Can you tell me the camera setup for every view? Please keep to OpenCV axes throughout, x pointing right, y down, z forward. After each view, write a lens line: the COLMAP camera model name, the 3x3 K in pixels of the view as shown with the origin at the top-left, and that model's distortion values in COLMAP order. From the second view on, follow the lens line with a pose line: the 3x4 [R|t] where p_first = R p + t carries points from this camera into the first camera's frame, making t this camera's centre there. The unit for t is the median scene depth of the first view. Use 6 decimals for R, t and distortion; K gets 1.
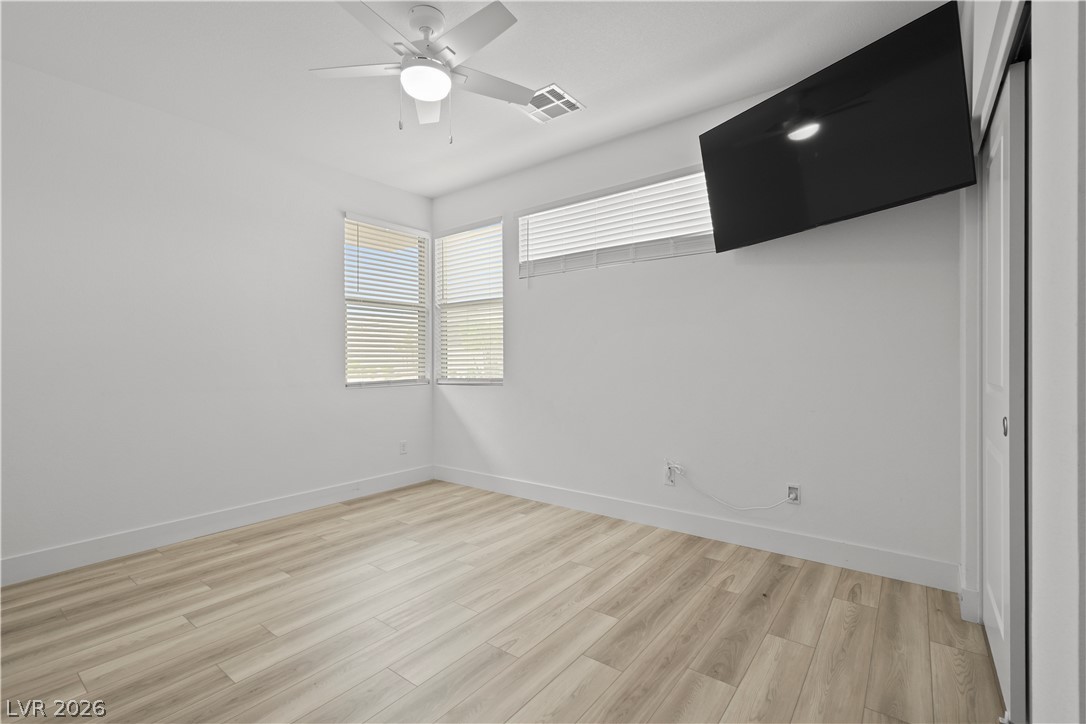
lens RADIAL K [[475.7, 0, 539.3], [0, 475.7, 358.3], [0, 0, 1]] dist [-0.006737, 0.000478]
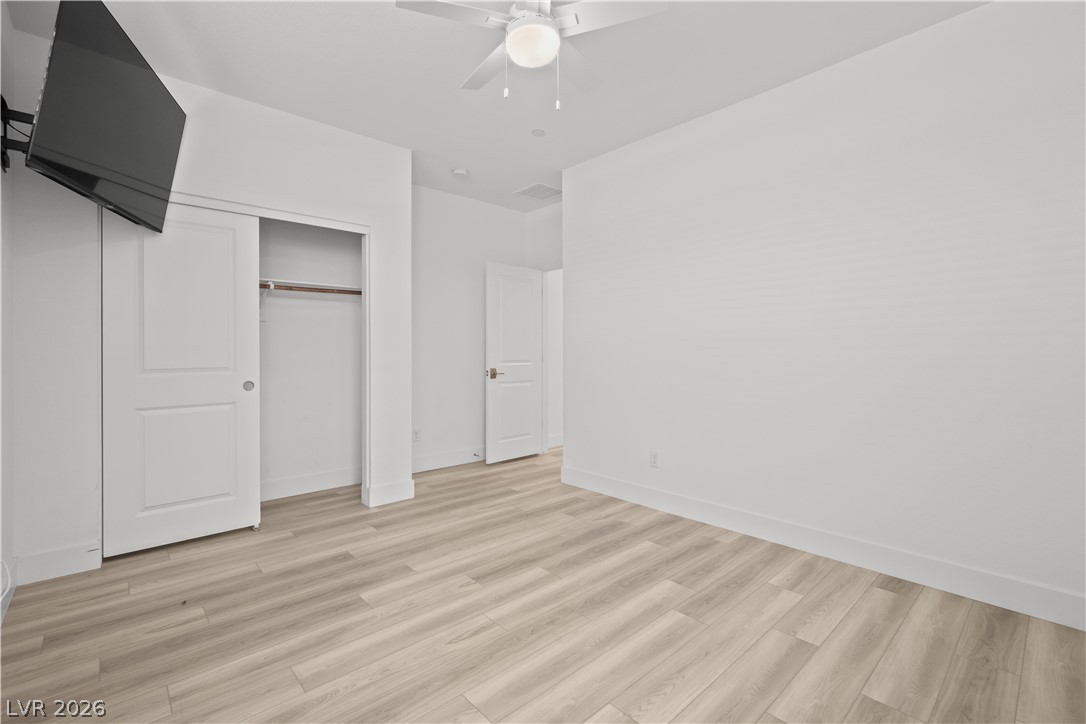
lens RADIAL K [[475.7, 0, 539.3], [0, 475.7, 358.3], [0, 0, 1]] dist [-0.006737, 0.000478]
pose [[-0.983193, 0.004325, 0.182517, -0.409095], [0.006366, 0.999924, 0.010597, 0.011993], [-0.182457, 0.011581, -0.983146, 1.886616]]
